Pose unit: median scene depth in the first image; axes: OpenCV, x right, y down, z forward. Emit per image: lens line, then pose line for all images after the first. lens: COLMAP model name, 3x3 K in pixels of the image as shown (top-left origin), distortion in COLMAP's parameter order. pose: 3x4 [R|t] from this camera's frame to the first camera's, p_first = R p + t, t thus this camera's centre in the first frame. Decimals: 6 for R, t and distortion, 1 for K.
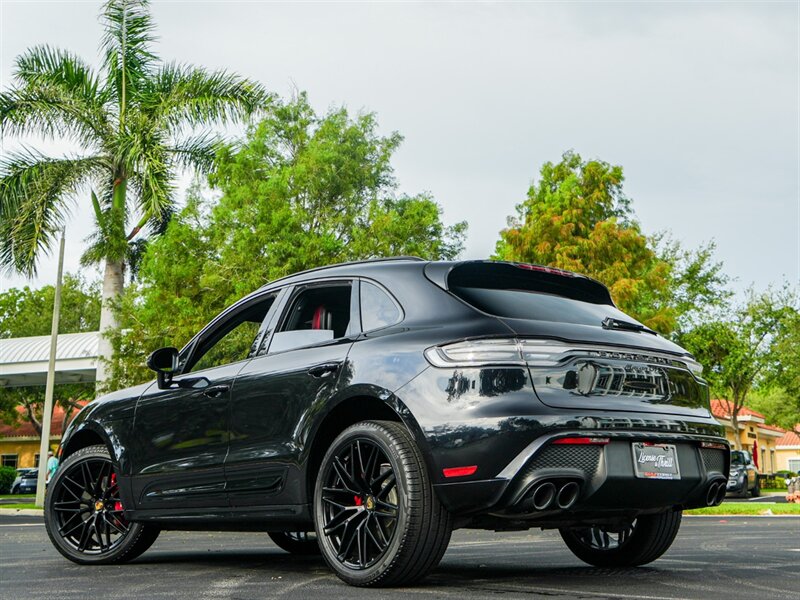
lens RADIAL K [[1088.5, 0, 471.1], [0, 1088.5, 261.7], [0, 0, 1]] dist [0.017325, -0.073970]
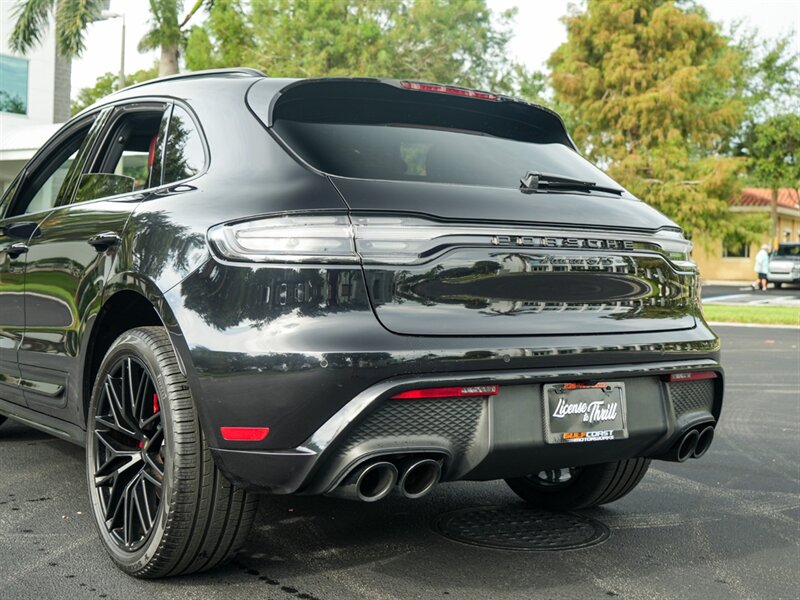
lens RADIAL K [[1045.7, 0, 403.8], [0, 1045.7, 254.3], [0, 0, 1]] dist [-0.001627, 0.025305]
pose [[0.990987, 0.029665, -0.130636, 0.100546], [-0.003715, 0.980884, 0.194556, -0.014205], [0.133910, -0.192317, 0.972153, 0.301419]]
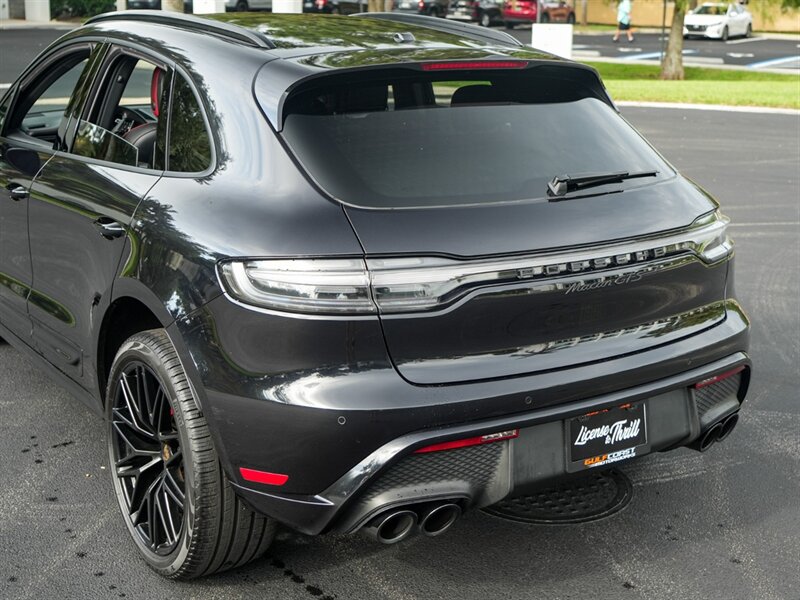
lens RADIAL K [[1120.0, 0, 461.8], [0, 1120.0, 242.4], [0, 0, 1]] dist [-0.083365, 0.153749]
pose [[0.993416, 0.055399, -0.100279, 0.102443], [-0.010432, 0.915416, 0.402375, -0.118937], [0.114088, -0.398679, 0.909966, 0.326272]]
